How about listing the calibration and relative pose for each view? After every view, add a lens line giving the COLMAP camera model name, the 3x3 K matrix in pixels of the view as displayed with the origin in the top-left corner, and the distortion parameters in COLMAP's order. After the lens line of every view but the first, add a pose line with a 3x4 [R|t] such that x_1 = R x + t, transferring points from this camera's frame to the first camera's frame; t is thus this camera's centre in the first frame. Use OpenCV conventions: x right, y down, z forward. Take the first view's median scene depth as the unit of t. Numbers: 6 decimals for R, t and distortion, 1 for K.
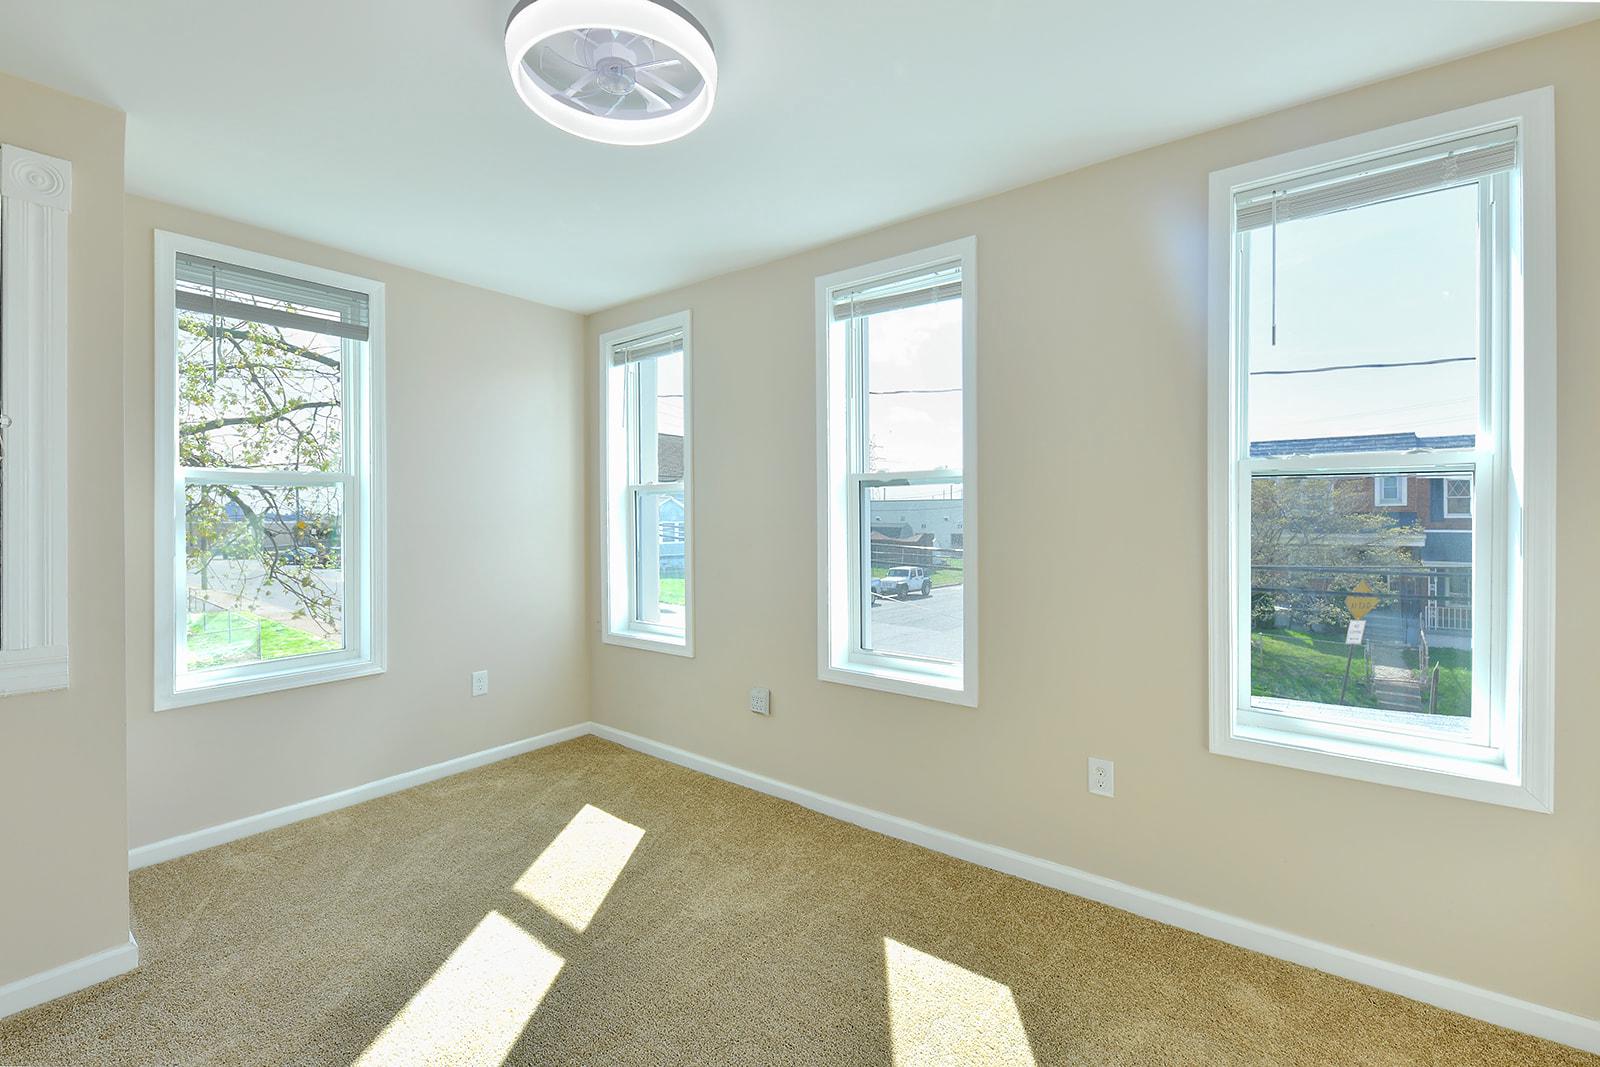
lens RADIAL K [[642.9, 0, 797.3], [0, 642.9, 523.5], [0, 0, 1]] dist [0.001377, -0.000800]
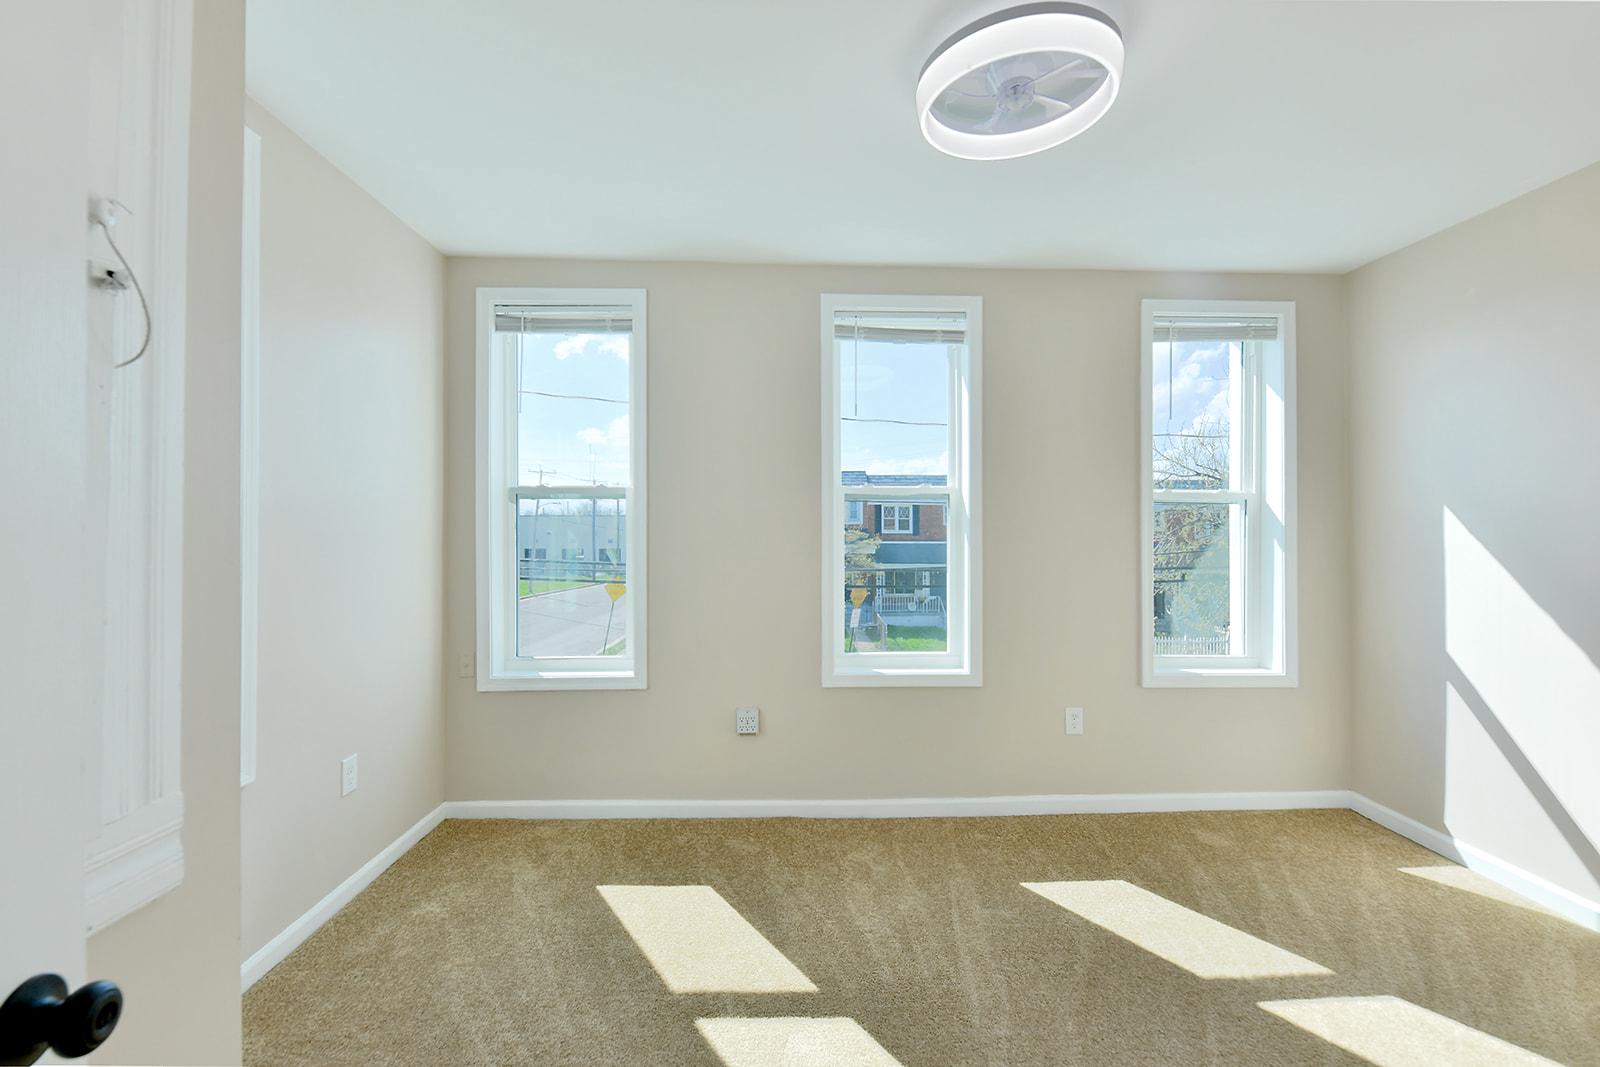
lens RADIAL K [[642.9, 0, 799.0], [0, 642.9, 532.8], [0, 0, 1]] dist [0.001377, -0.000800]
pose [[0.789580, 0.001366, 0.613646, -0.538687], [0.003652, 0.999969, -0.006926, 0.004147], [-0.613637, 0.007710, 0.789551, 0.188095]]
